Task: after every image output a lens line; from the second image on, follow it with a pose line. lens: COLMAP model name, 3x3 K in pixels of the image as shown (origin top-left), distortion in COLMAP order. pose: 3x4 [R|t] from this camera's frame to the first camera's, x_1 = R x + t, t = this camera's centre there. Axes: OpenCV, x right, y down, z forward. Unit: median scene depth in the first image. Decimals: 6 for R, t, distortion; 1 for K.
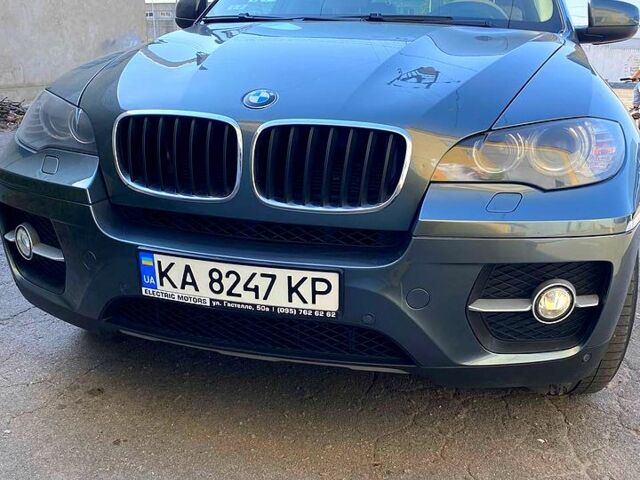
lens RADIAL K [[684.1, 0, 346.8], [0, 684.1, 239.3], [0, 0, 1]] dist [-0.008399, -0.010020]
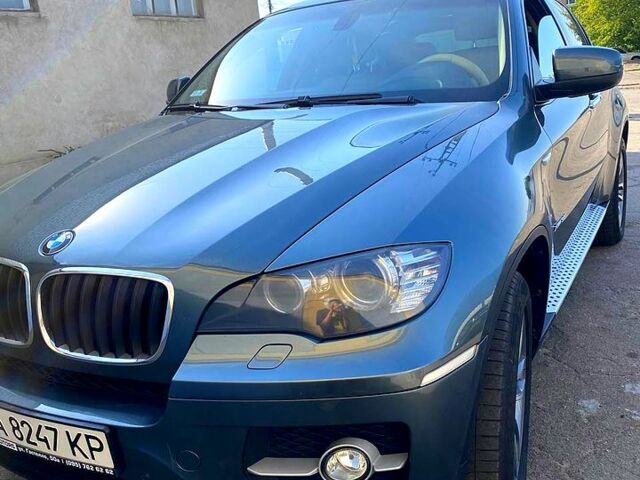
lens RADIAL K [[667.9, 0, 320.0], [0, 667.9, 240.0], [0, 0, 1]] dist [0.000025, 0.003277]
pose [[0.968064, -0.039018, -0.247650, 0.500168], [0.035090, 0.999179, -0.020255, -0.182200], [0.248237, 0.010918, 0.968638, 0.159990]]
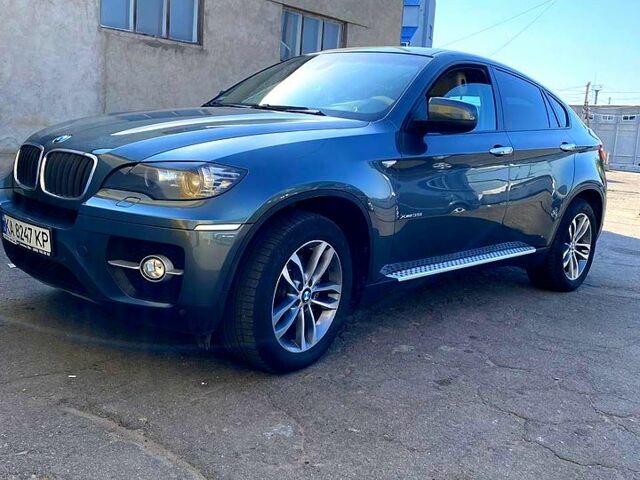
lens RADIAL K [[667.9, 0, 320.0], [0, 667.9, 240.0], [0, 0, 1]] dist [0.000025, 0.003277]
pose [[0.880443, 0.125197, -0.457325, 1.395532], [-0.188293, 0.977517, -0.094898, 0.104404], [0.435162, 0.169663, 0.884222, -0.256404]]
